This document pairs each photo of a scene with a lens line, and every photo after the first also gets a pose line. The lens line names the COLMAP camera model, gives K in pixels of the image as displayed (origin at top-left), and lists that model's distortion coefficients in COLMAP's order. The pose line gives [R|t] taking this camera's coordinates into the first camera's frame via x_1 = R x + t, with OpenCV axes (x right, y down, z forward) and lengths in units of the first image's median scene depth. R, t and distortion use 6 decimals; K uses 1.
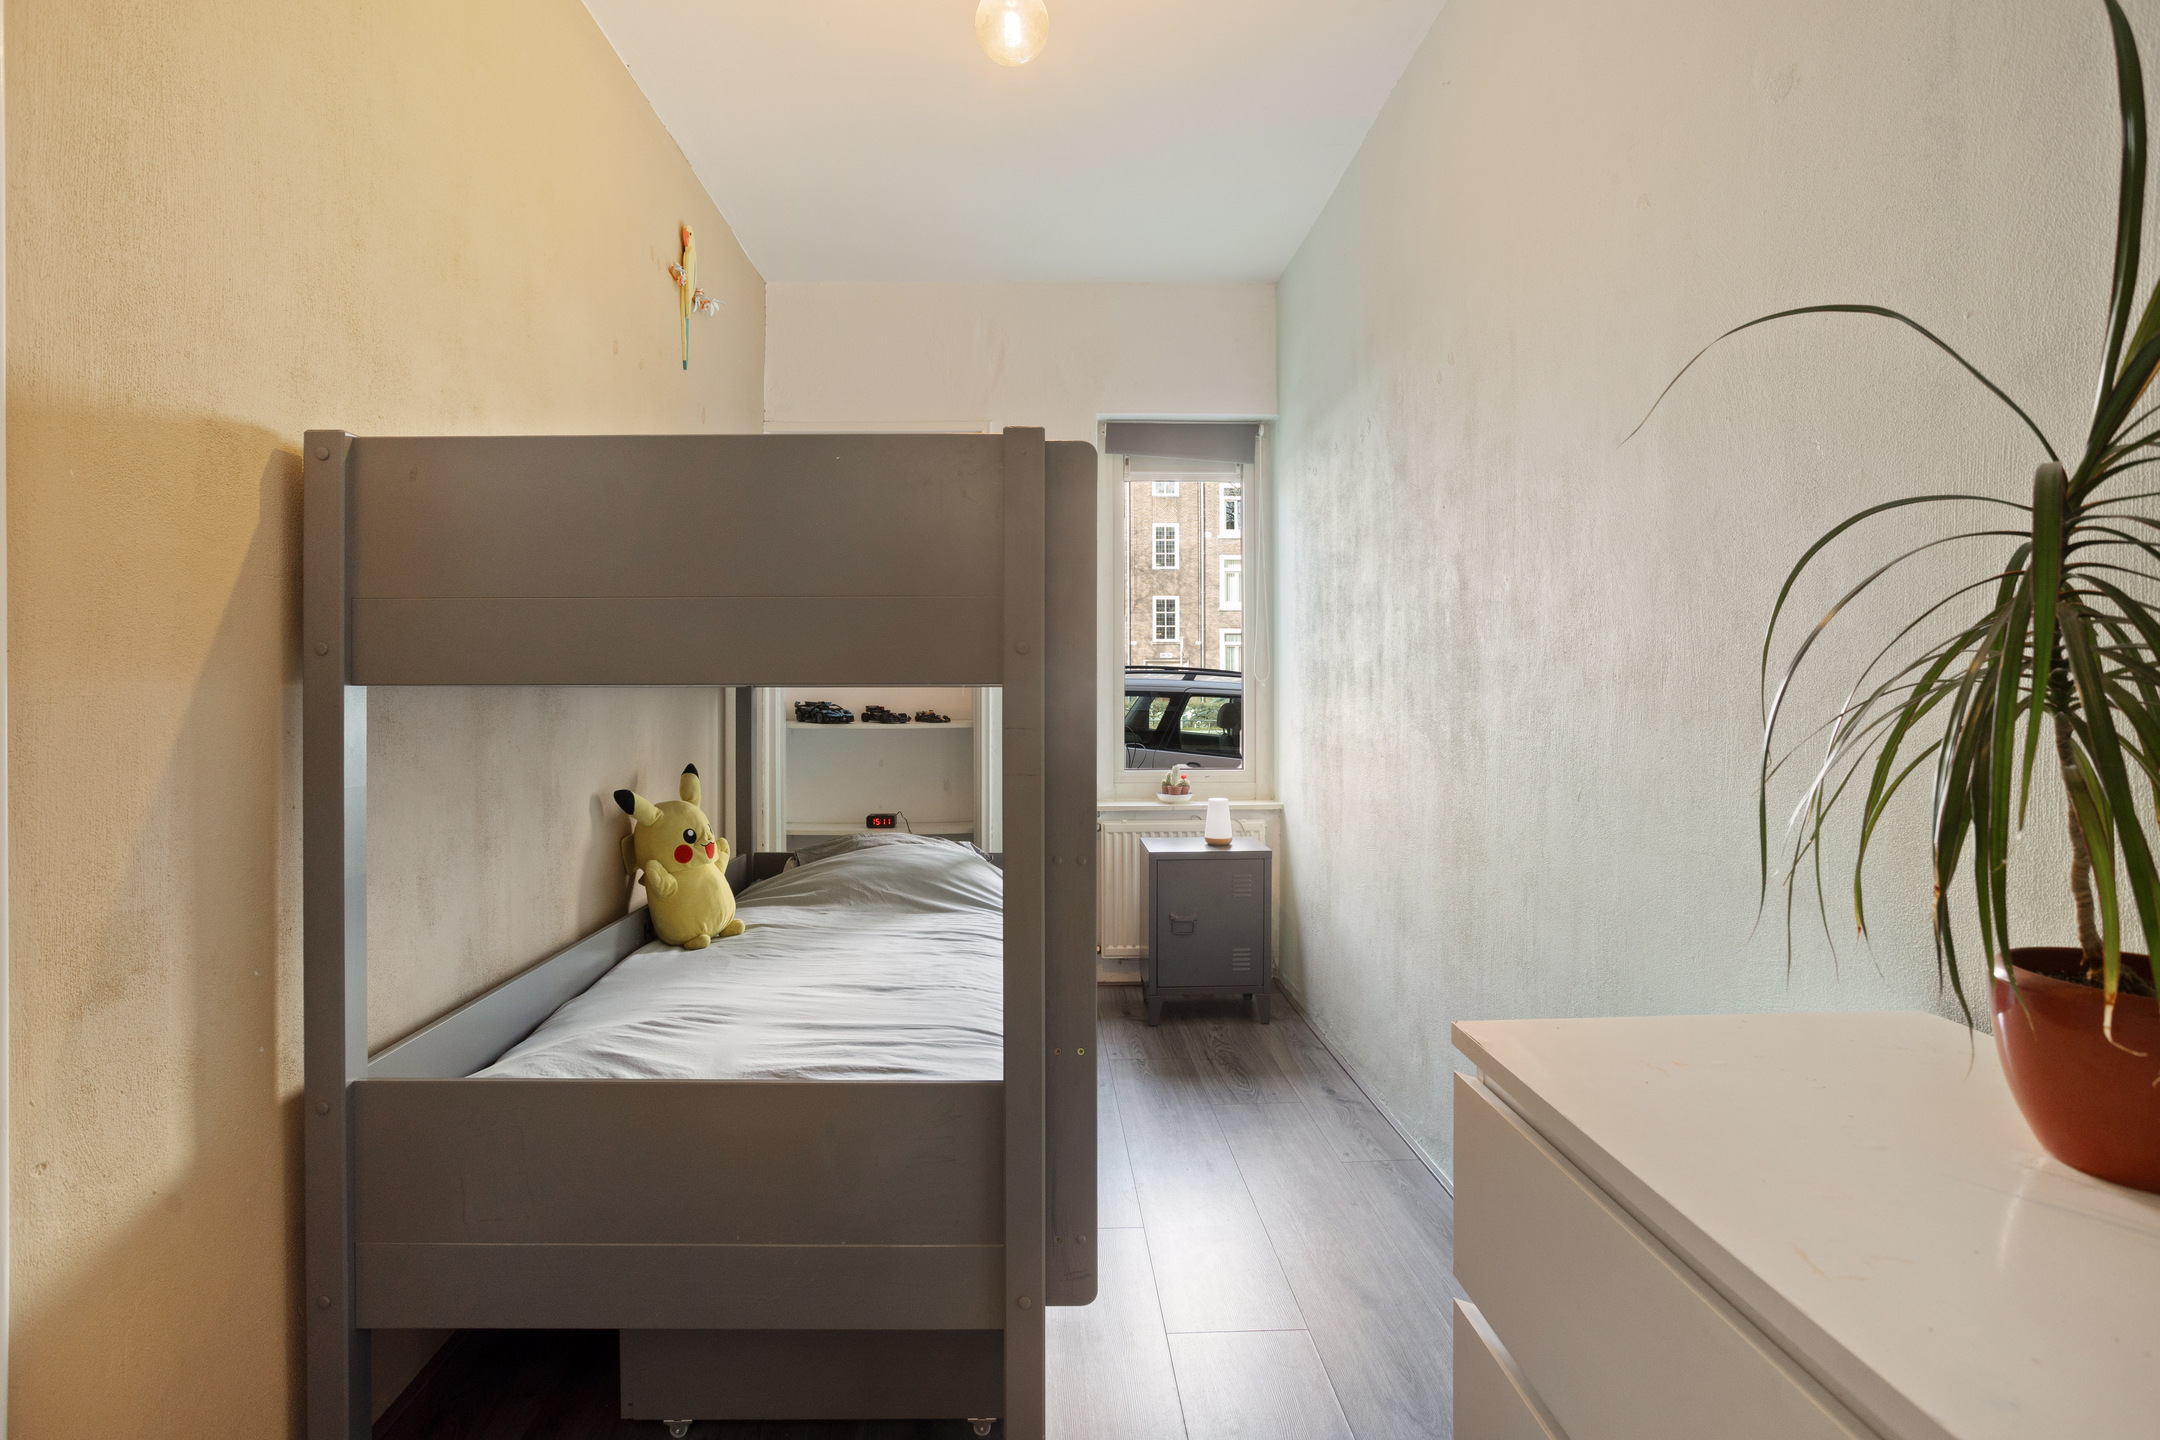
lens RADIAL K [[1072.4, 0, 1080.3], [0, 1072.4, 704.1], [0, 0, 1]] dist [-0.064567, 0.042416]
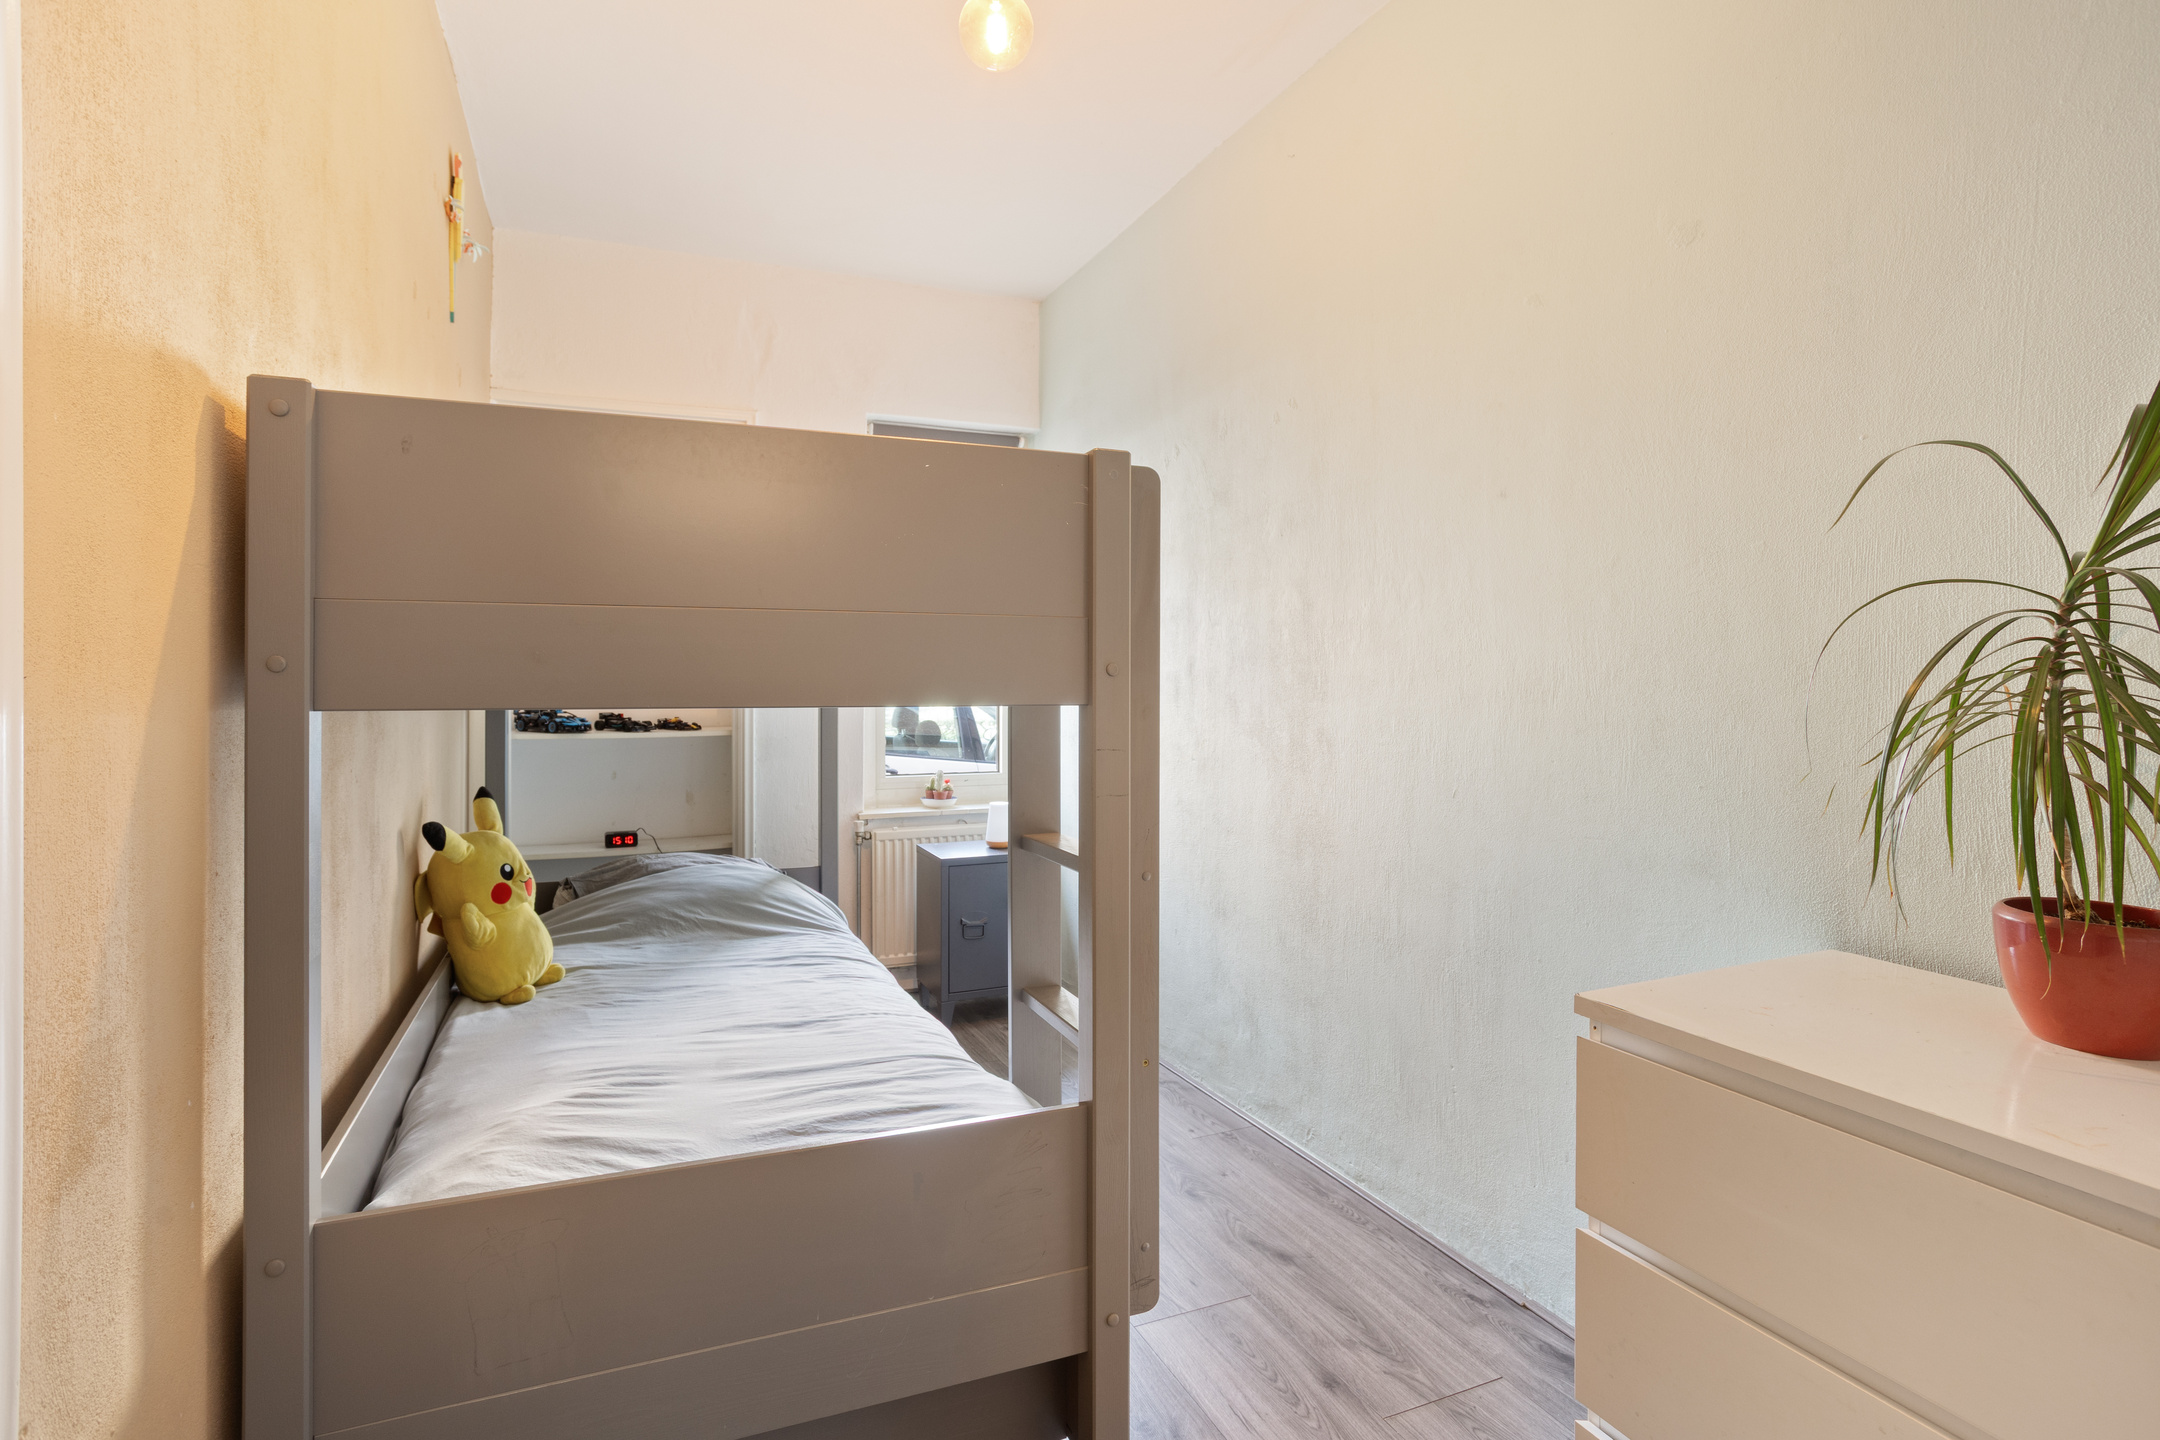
lens RADIAL K [[1061.1, 0, 1078.3], [0, 1061.1, 699.3], [0, 0, 1]] dist [-0.057708, 0.040110]
pose [[0.931279, -0.002714, 0.364298, -0.242835], [0.003163, 0.999995, -0.000634, -0.013008], [-0.364294, 0.001743, 0.931282, 0.045188]]
